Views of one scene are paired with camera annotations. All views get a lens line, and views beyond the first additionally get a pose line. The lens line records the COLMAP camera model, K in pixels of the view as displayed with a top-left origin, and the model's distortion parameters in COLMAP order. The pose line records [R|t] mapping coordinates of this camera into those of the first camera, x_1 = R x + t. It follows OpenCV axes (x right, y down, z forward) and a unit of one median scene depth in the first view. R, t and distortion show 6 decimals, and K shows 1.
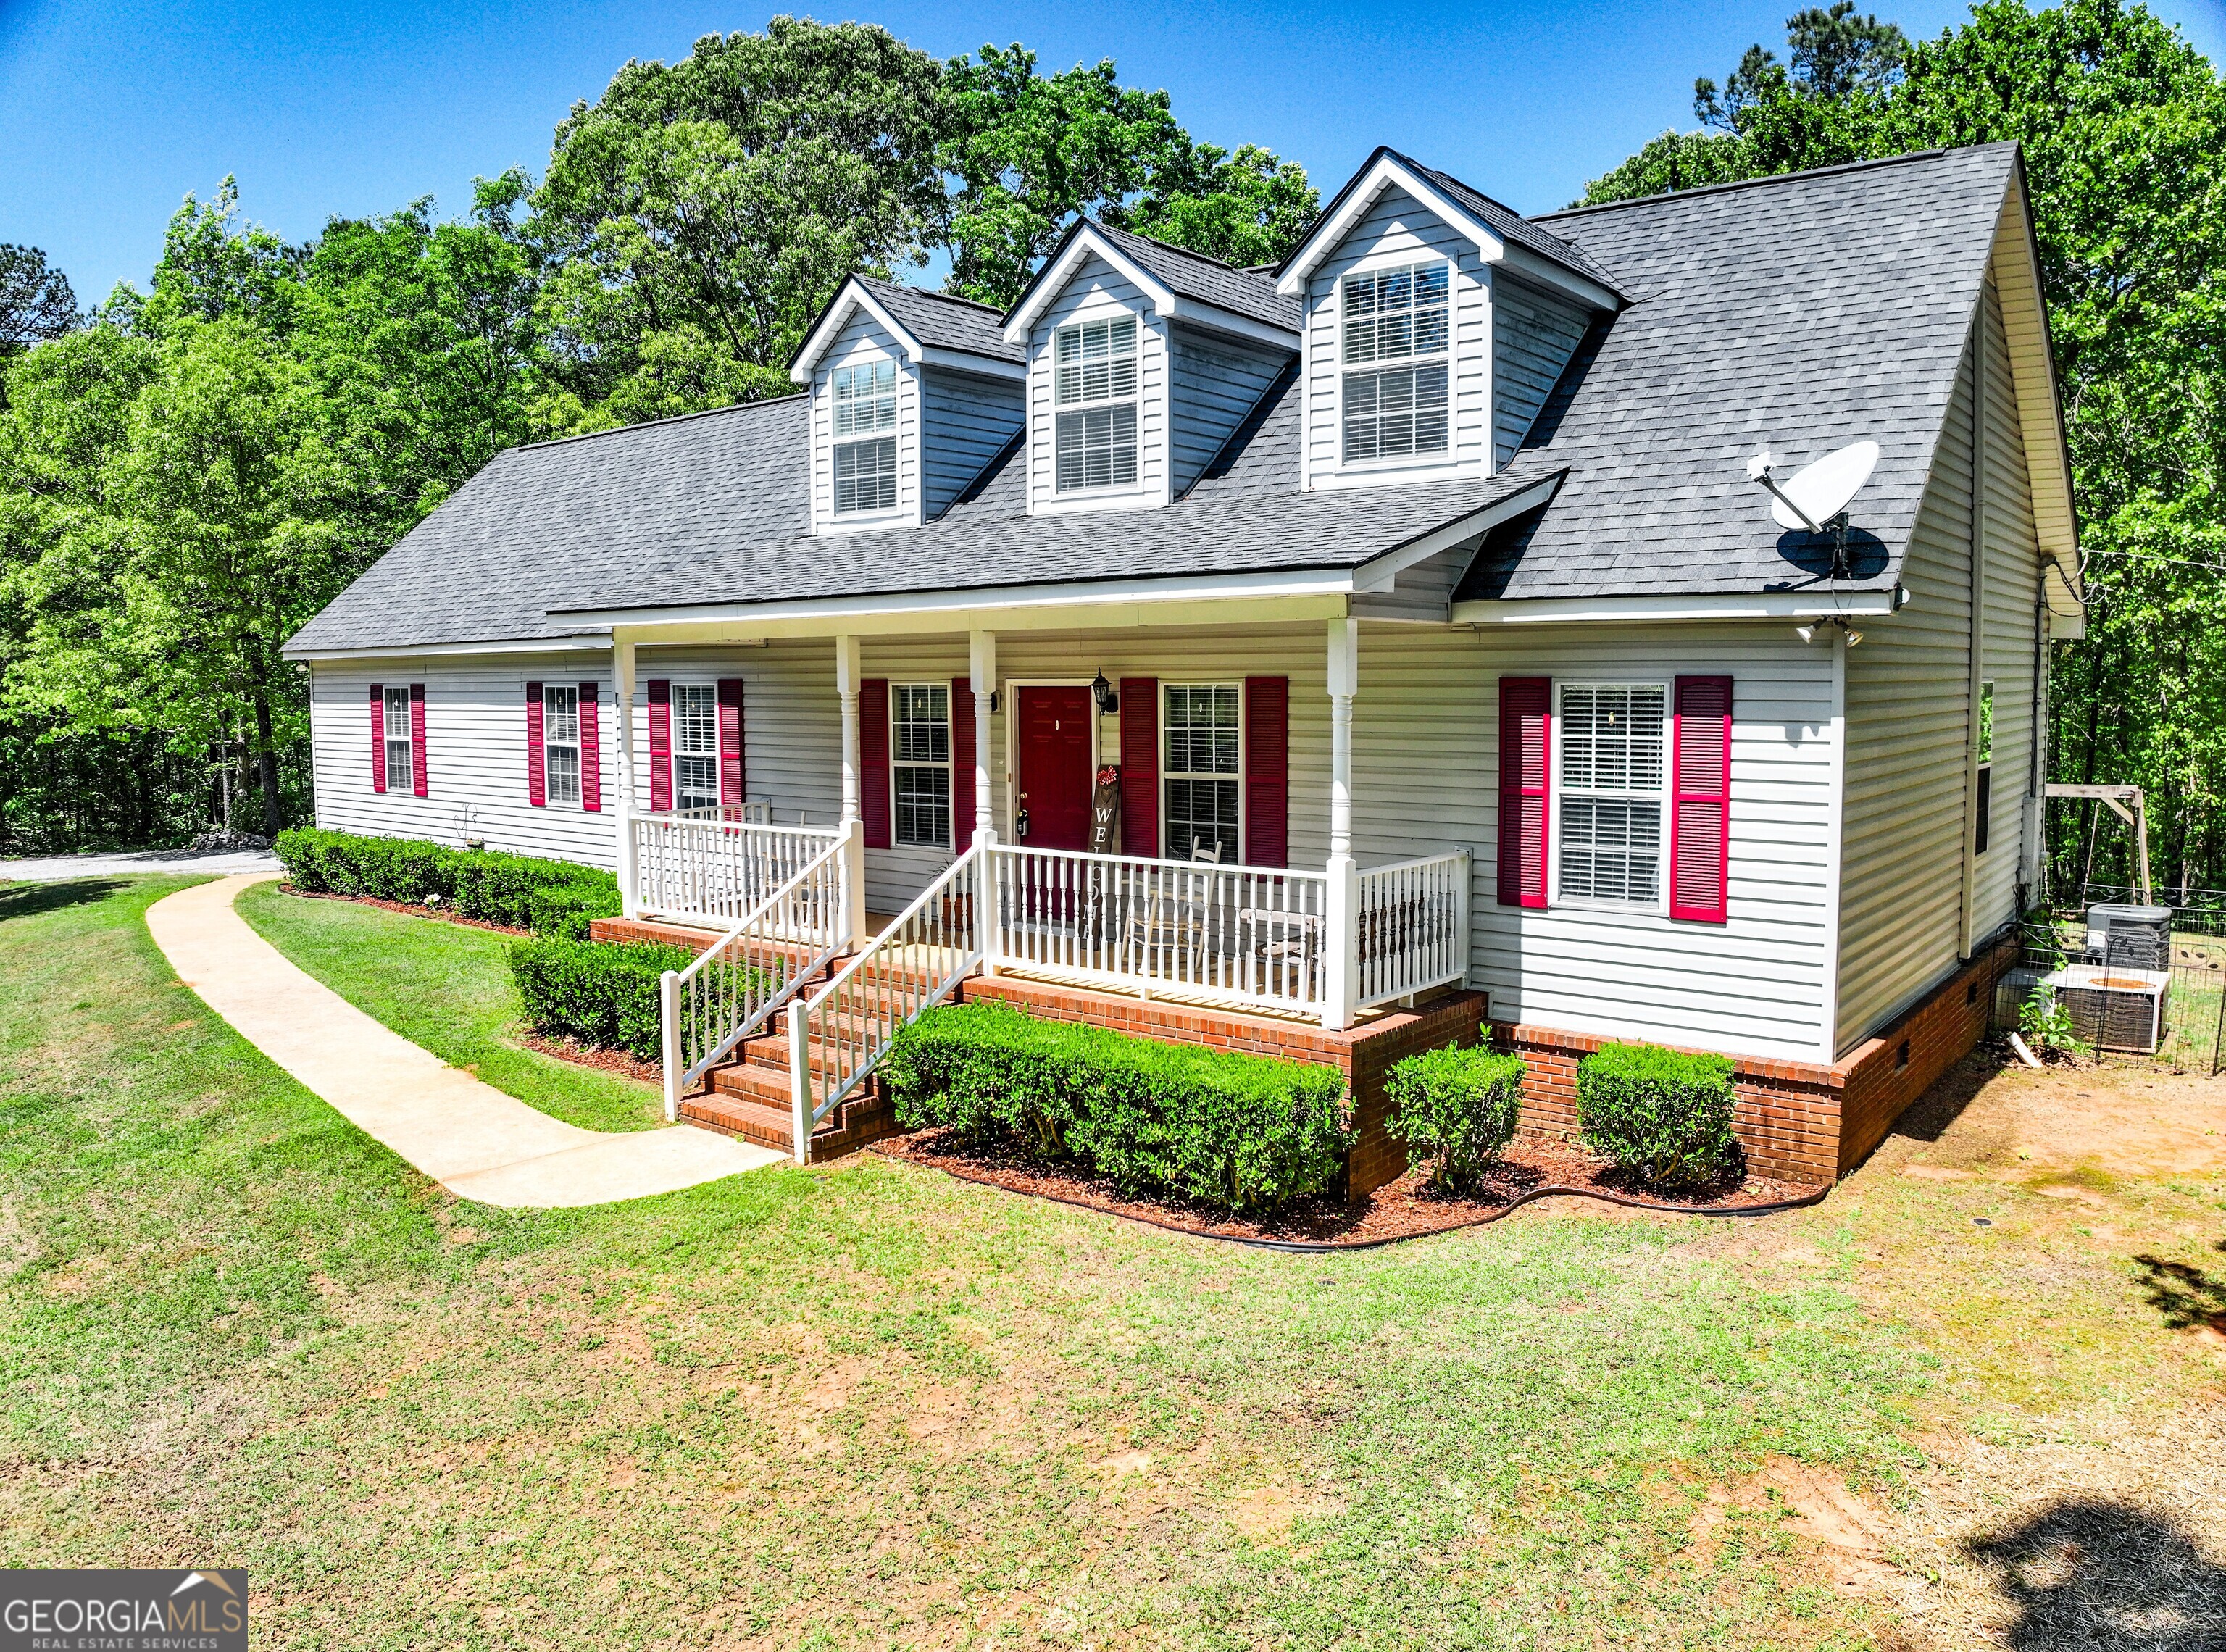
lens RADIAL K [[1620.4, 0, 1113.0], [0, 1620.4, 826.0], [0, 0, 1]] dist [-0.104564, -0.014204]
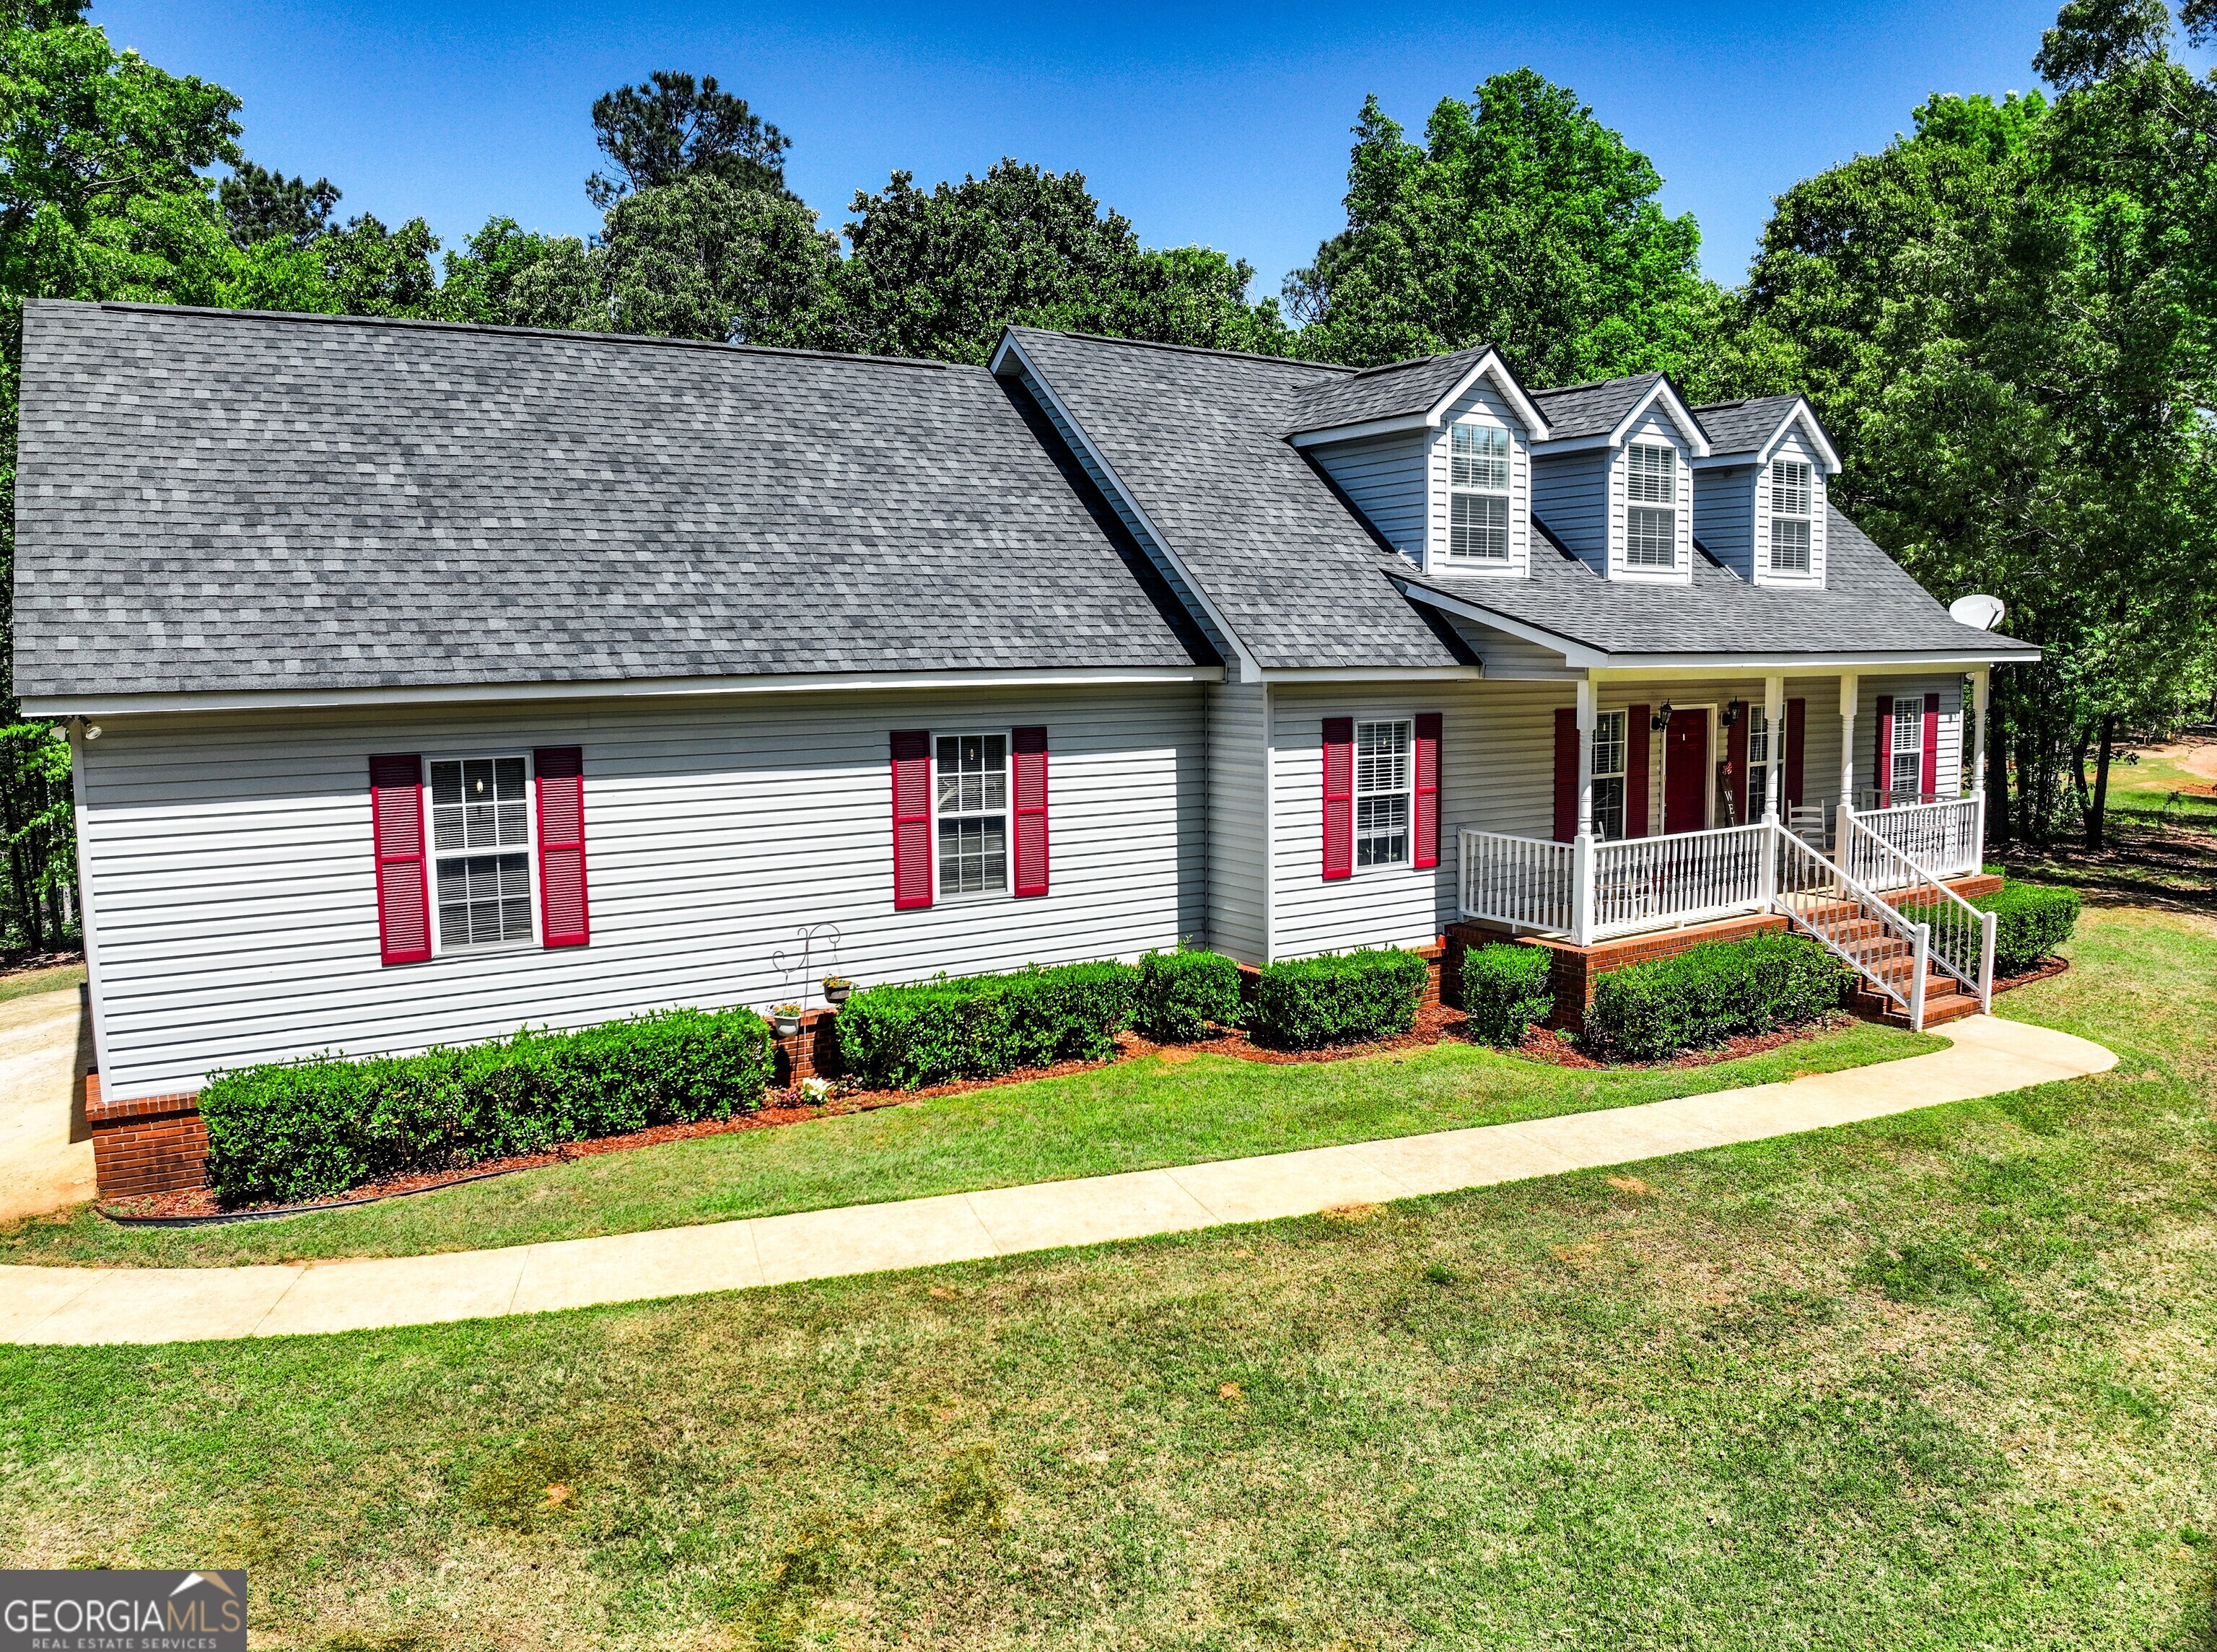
lens RADIAL K [[1597.8, 0, 1108.5], [0, 1597.8, 826.0], [0, 0, 1]] dist [-0.105121, -0.002855]
pose [[0.305455, -0.105066, 0.946392, -1.527298], [0.098031, 0.992083, 0.078498, -0.146119], [-0.947147, 0.068798, 0.313336, 1.083083]]
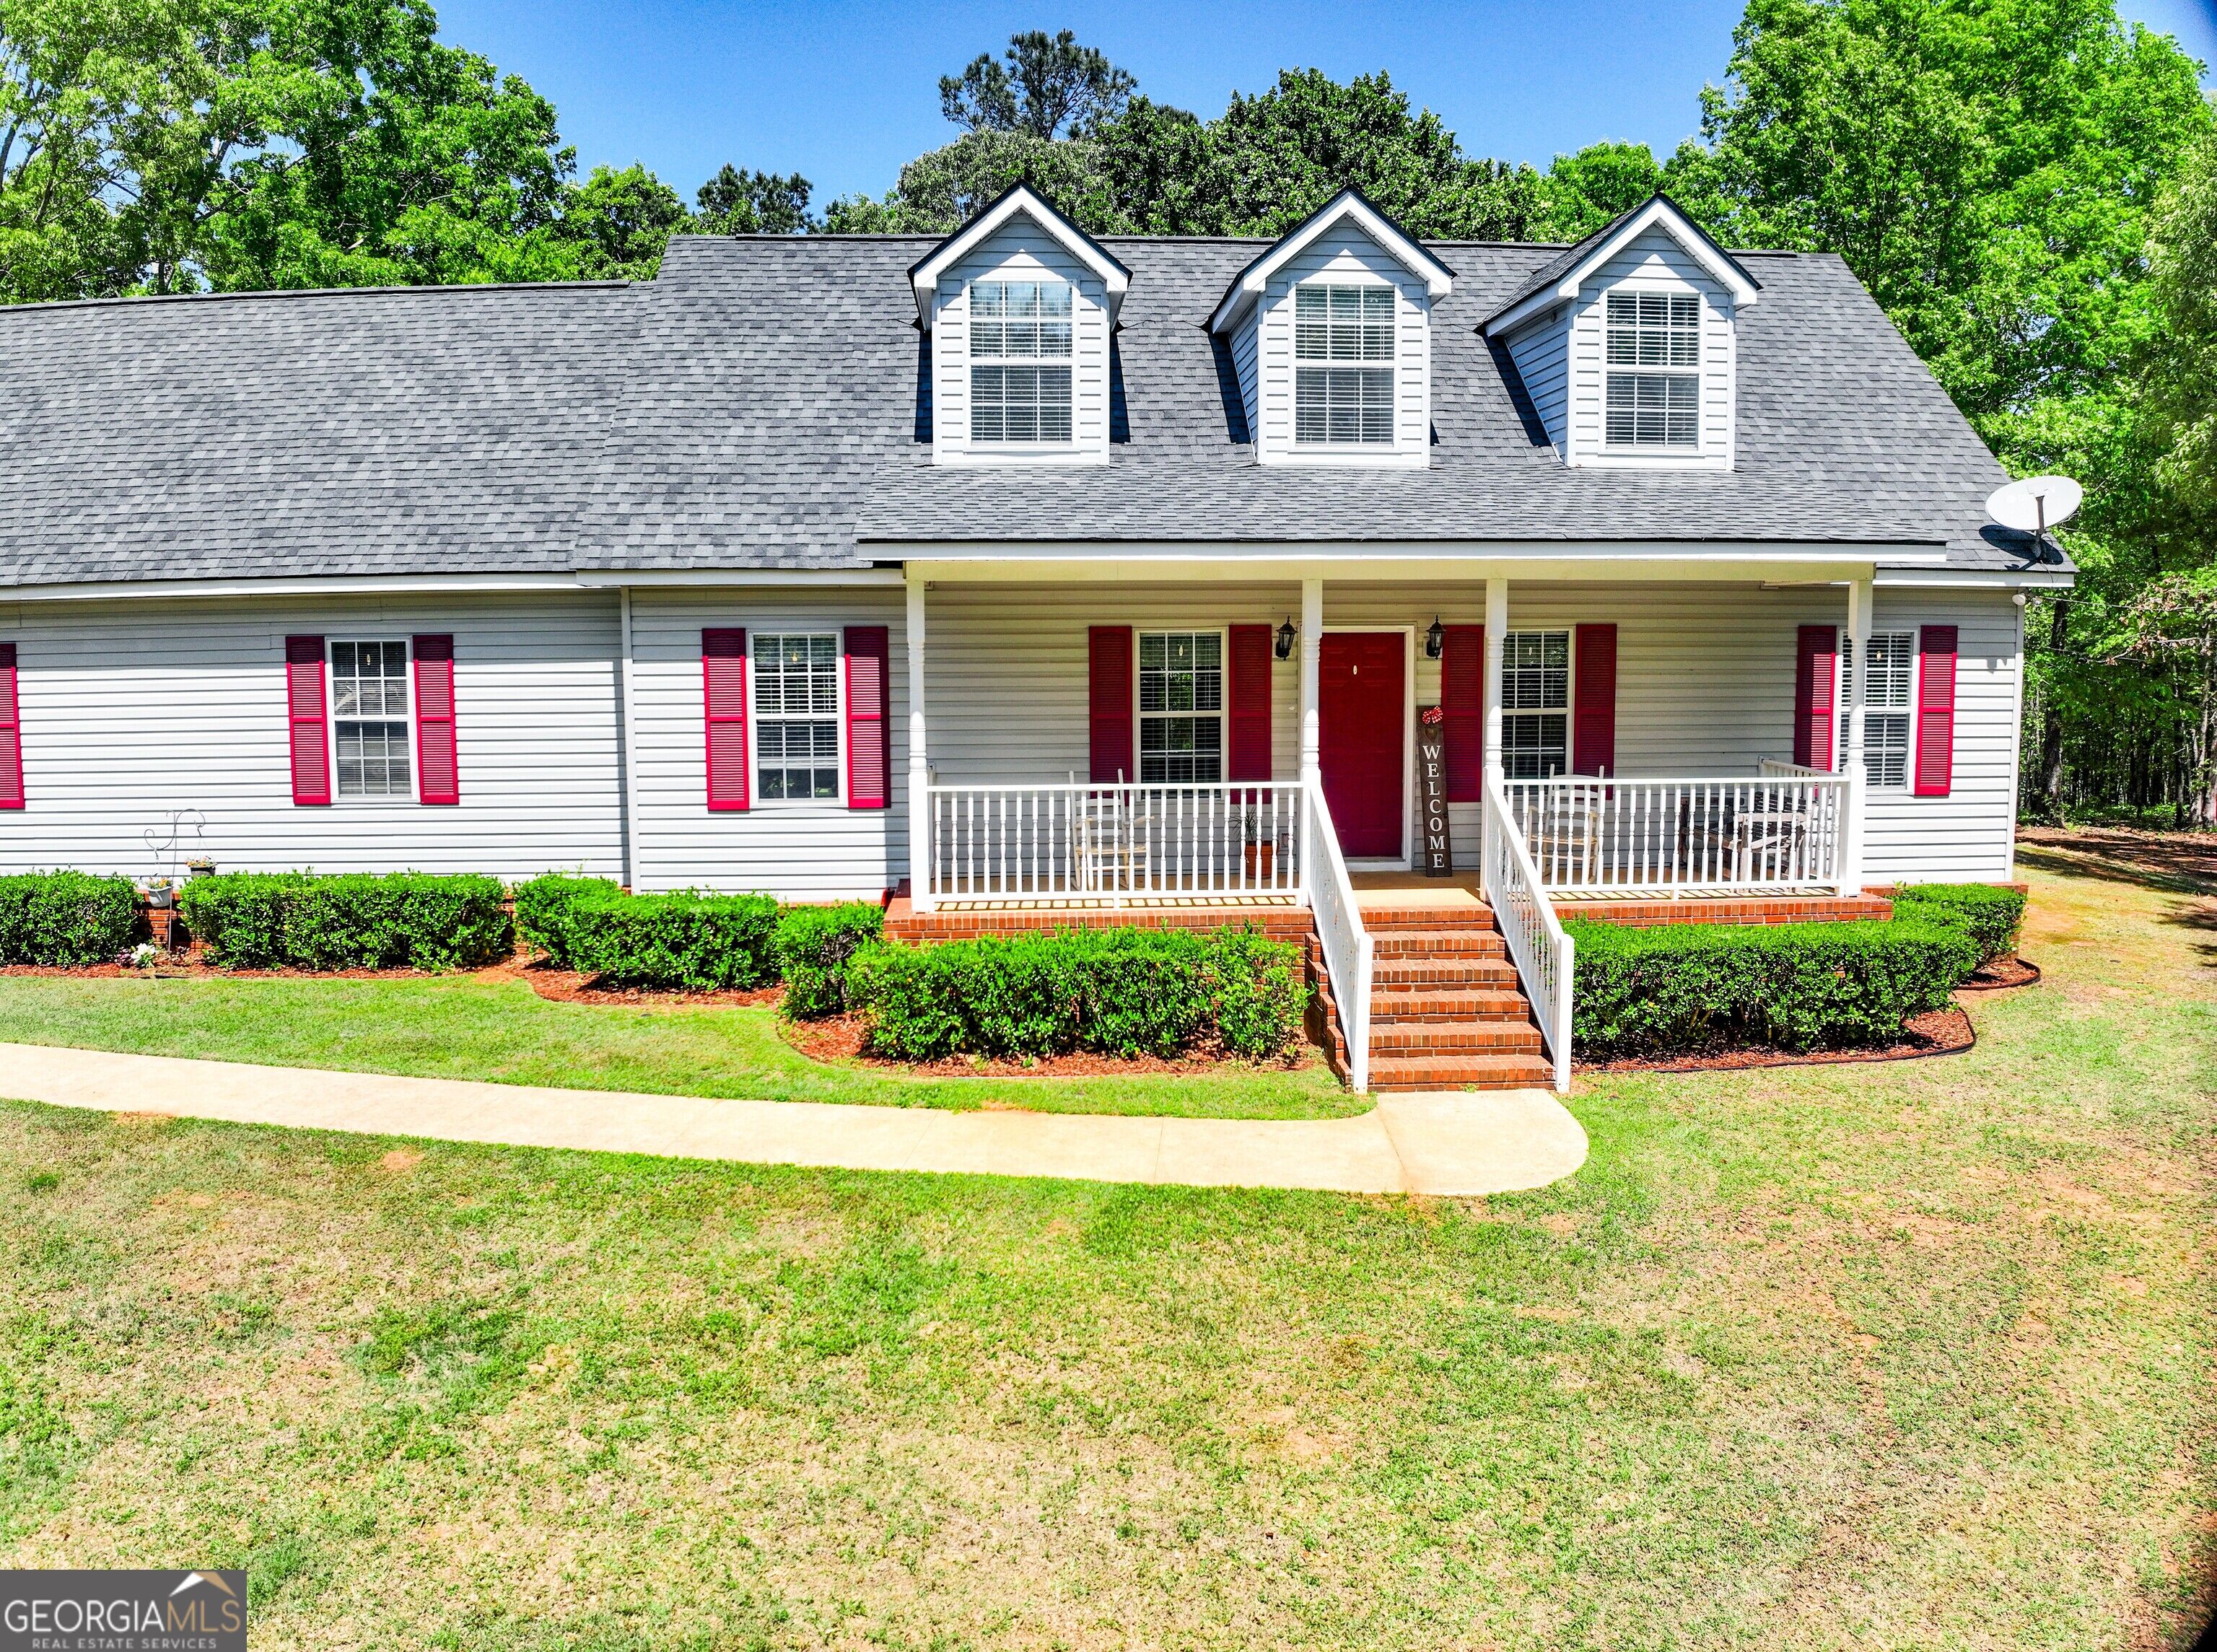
lens RADIAL K [[1593.2, 0, 1080.7], [0, 1593.2, 802.1], [0, 0, 1]] dist [-0.109045, -0.009010]
pose [[0.745438, -0.073831, 0.662473, -0.878260], [0.064034, 0.997182, 0.039080, -0.029553], [-0.663492, 0.013290, 0.748066, 0.364238]]
